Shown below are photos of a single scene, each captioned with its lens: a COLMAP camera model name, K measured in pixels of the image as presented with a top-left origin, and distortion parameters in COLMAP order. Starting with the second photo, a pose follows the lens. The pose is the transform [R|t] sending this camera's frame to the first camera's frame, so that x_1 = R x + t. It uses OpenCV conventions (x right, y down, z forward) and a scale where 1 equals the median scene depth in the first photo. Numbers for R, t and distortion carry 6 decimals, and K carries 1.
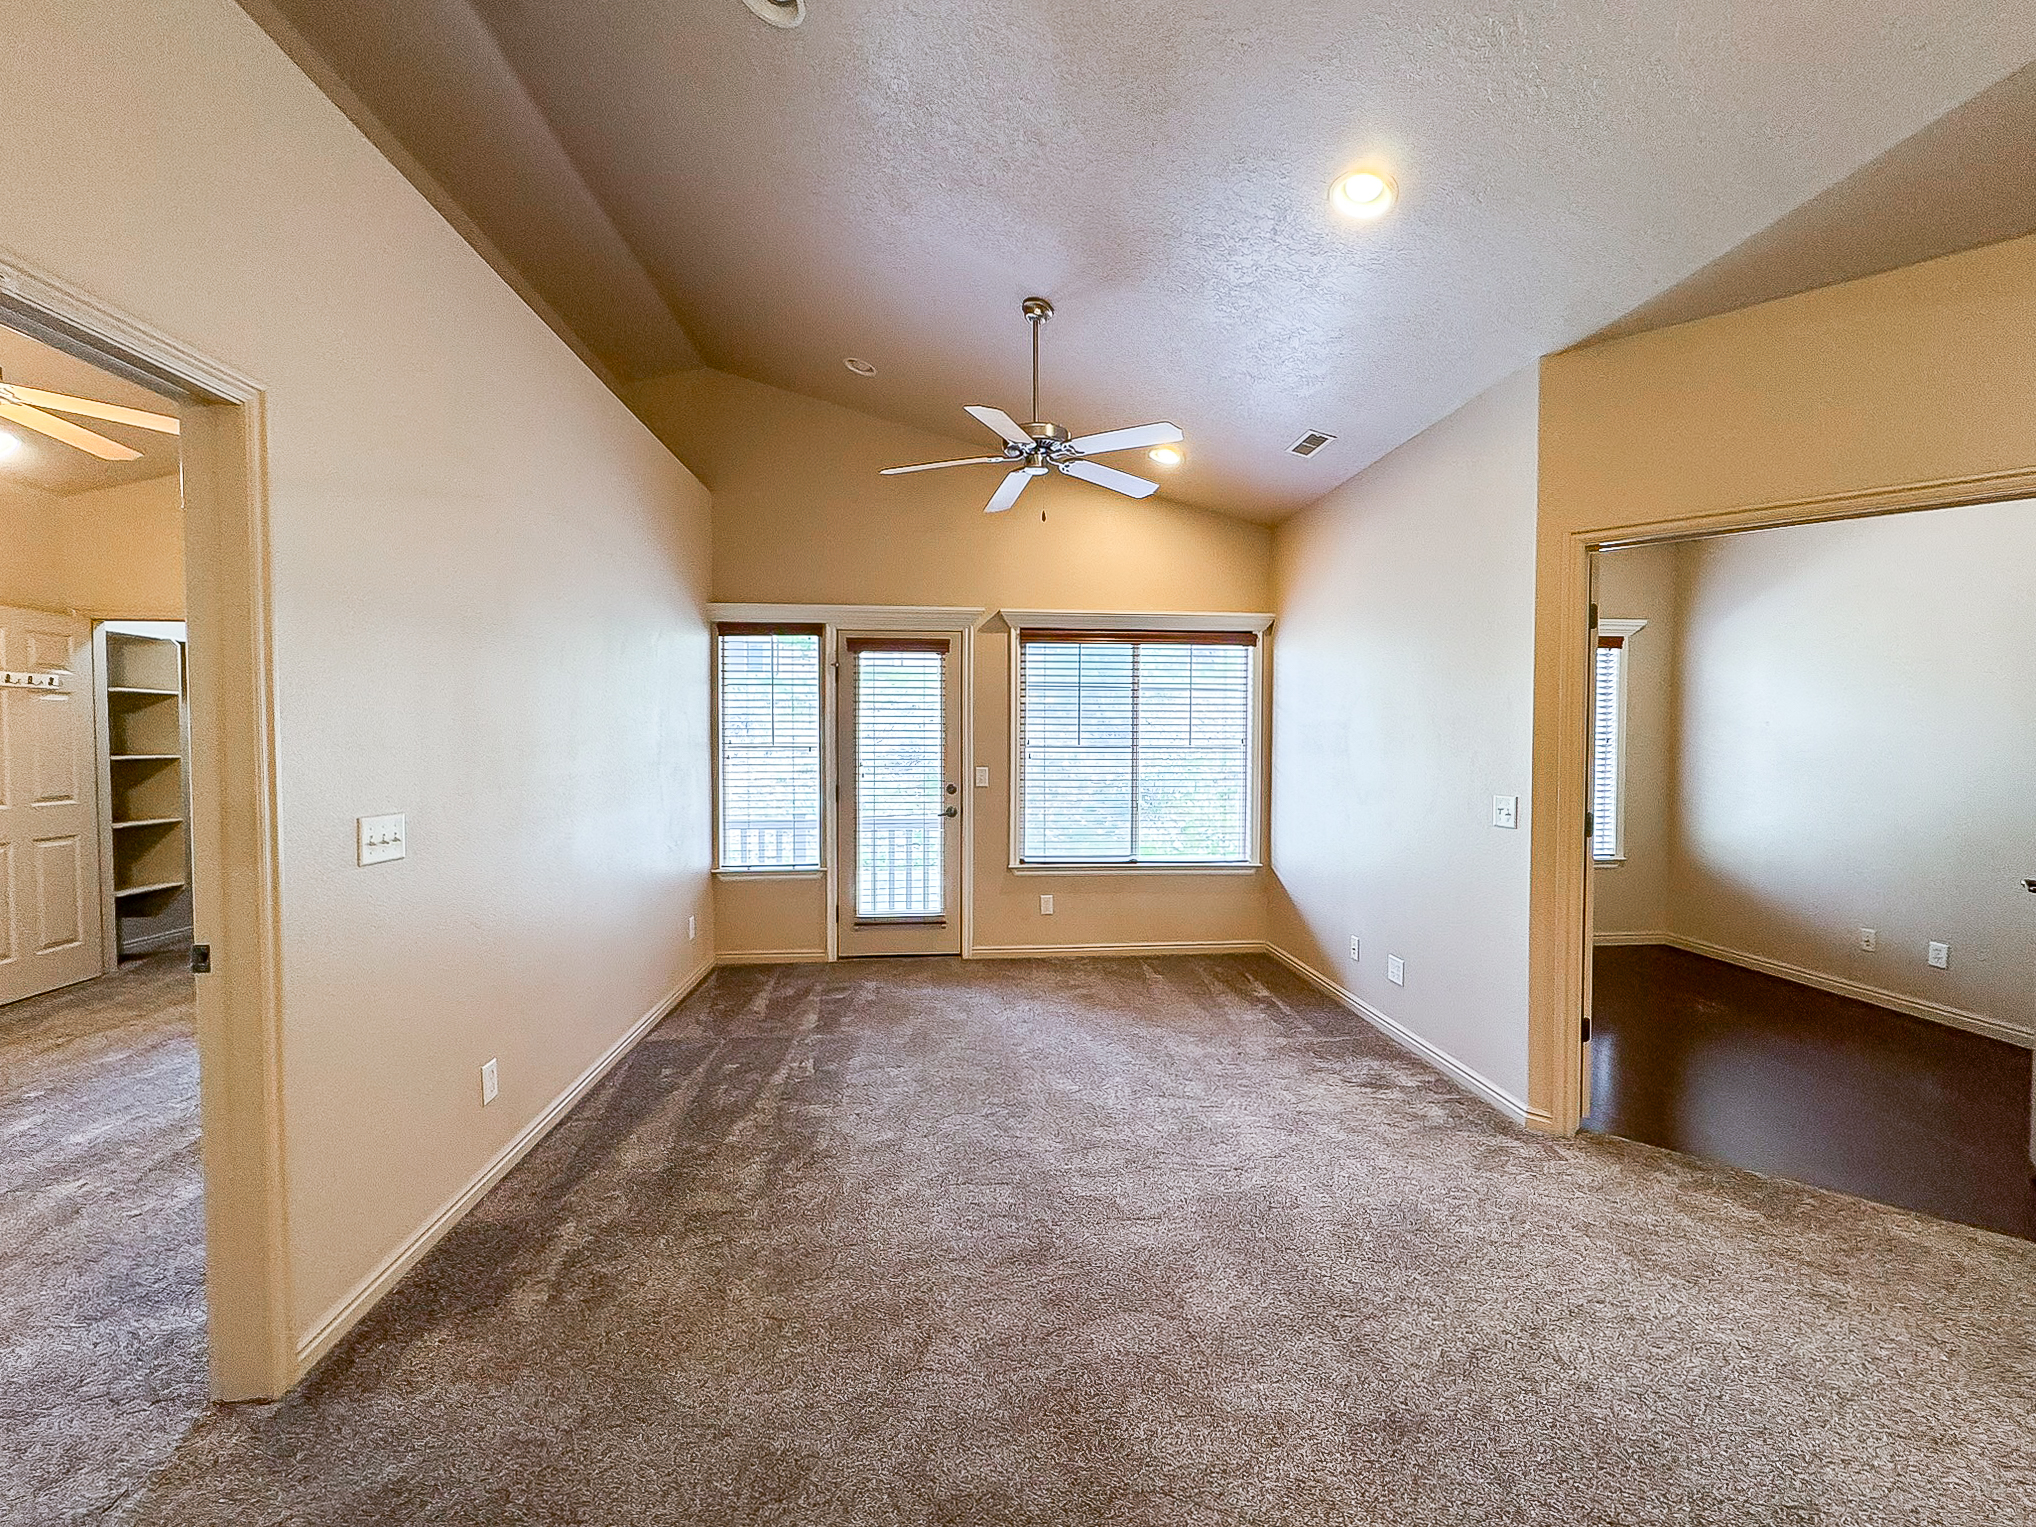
lens RADIAL K [[826.8, 0, 1015.5], [0, 826.8, 763.7], [0, 0, 1]] dist [-0.001111, 0.000230]
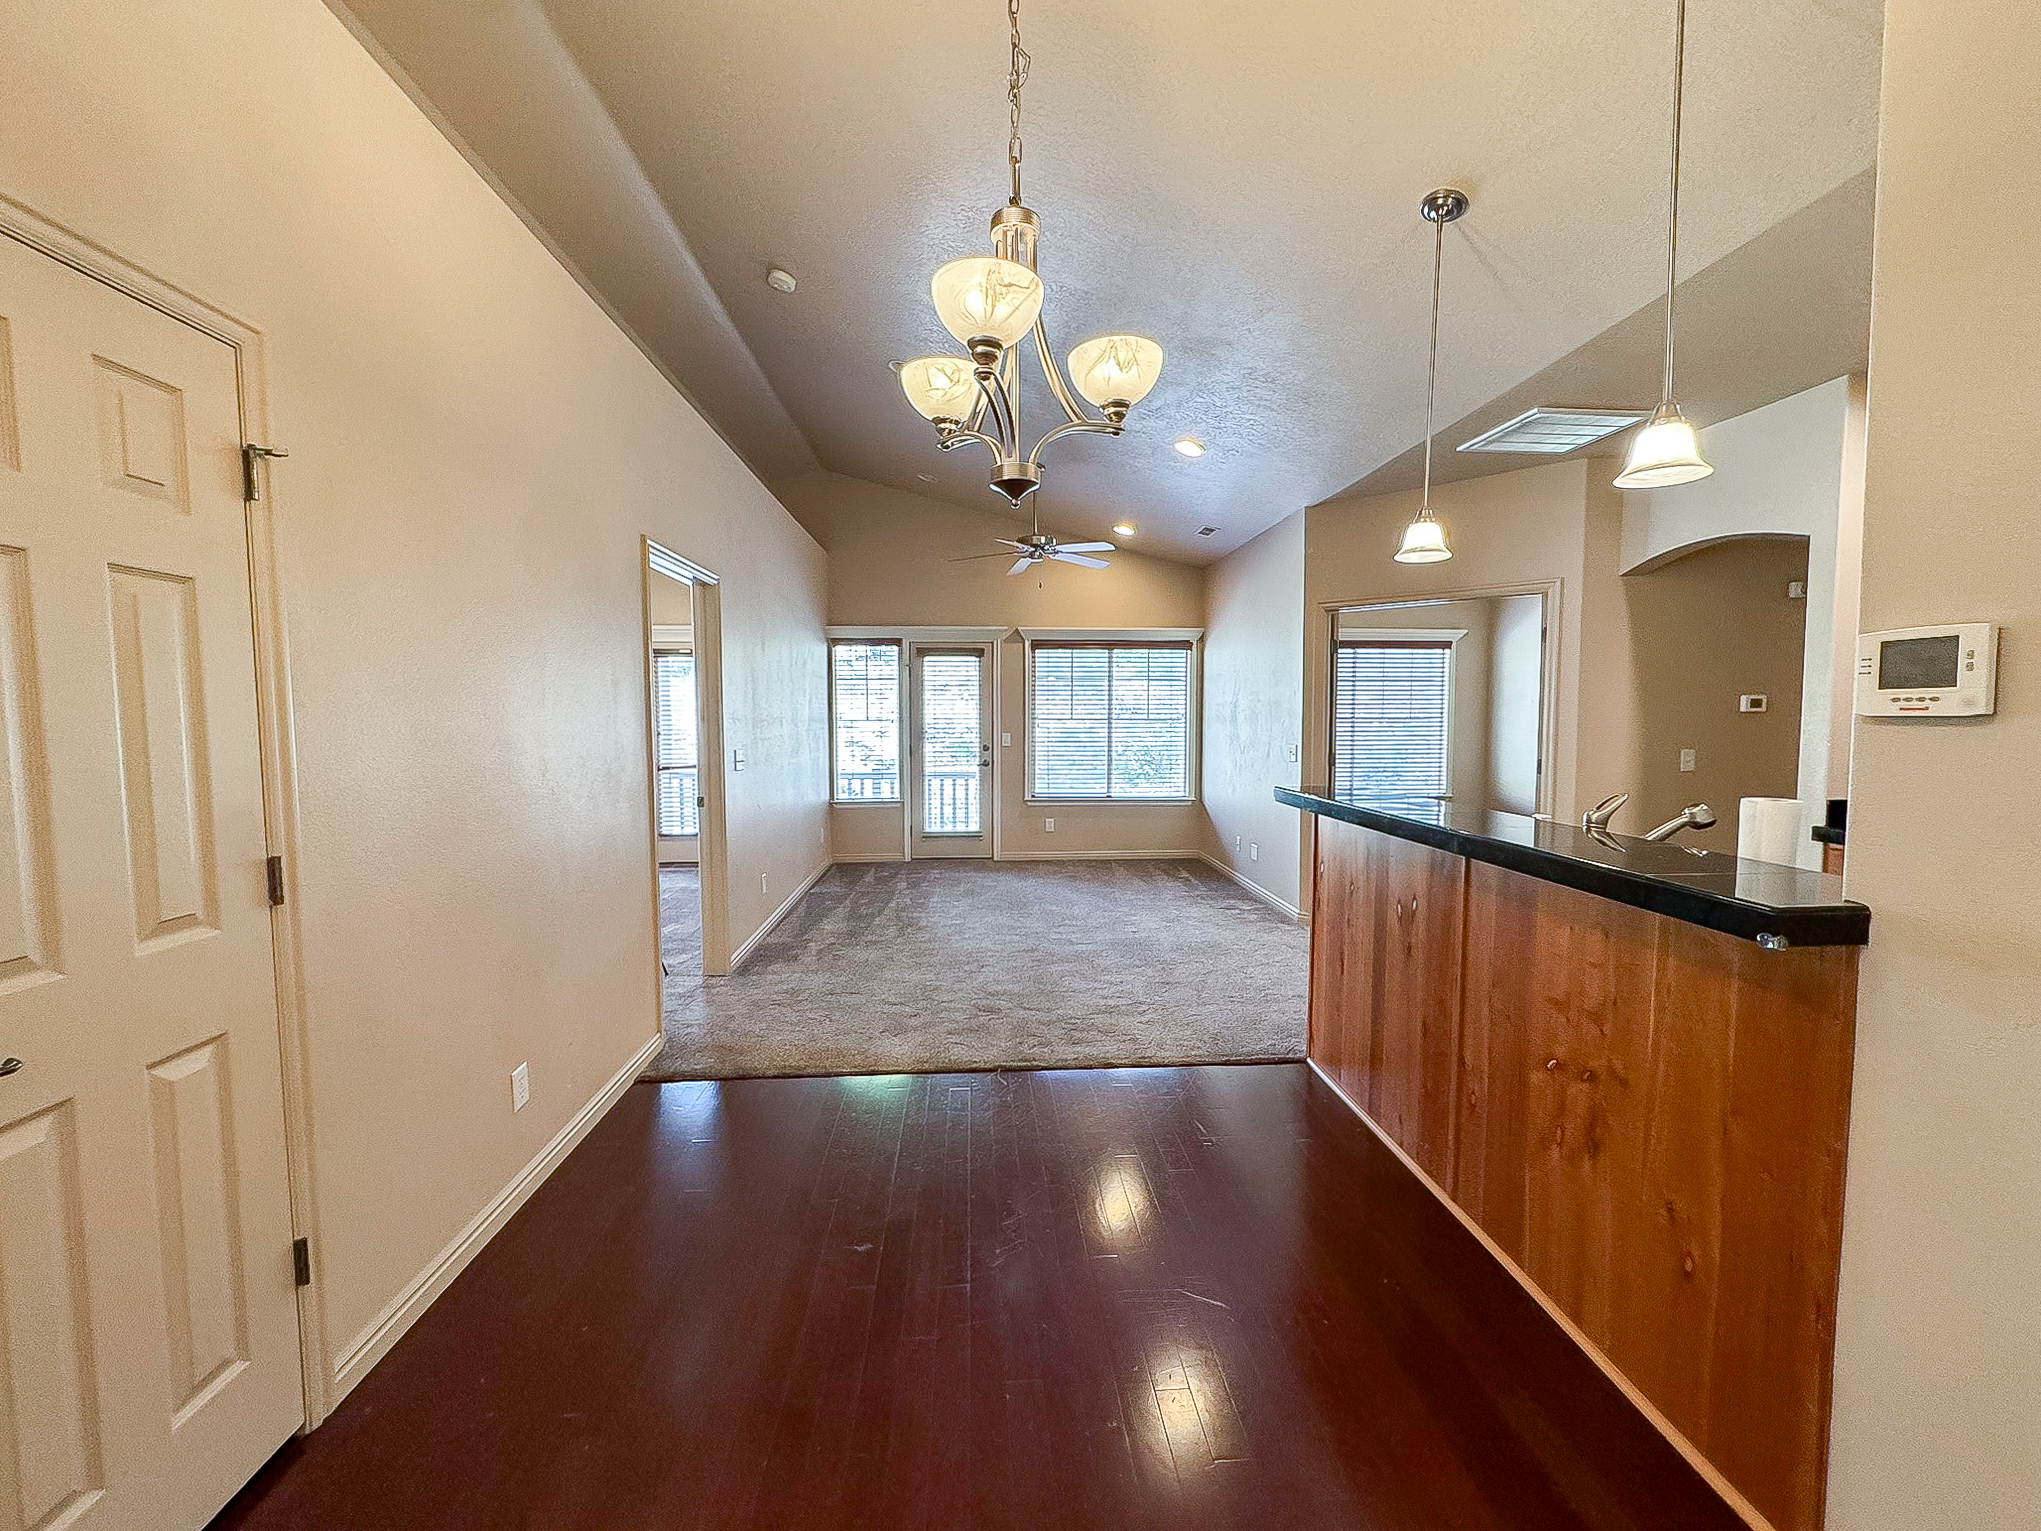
lens RADIAL K [[828.8, 0, 1018.0], [0, 828.8, 765.7], [0, 0, 1]] dist [-0.001111, 0.000230]
pose [[0.999569, -0.002336, -0.029258, 0.025392], [0.003266, 0.999490, 0.031776, 0.015752], [0.029169, -0.031858, 0.999067, -0.513502]]
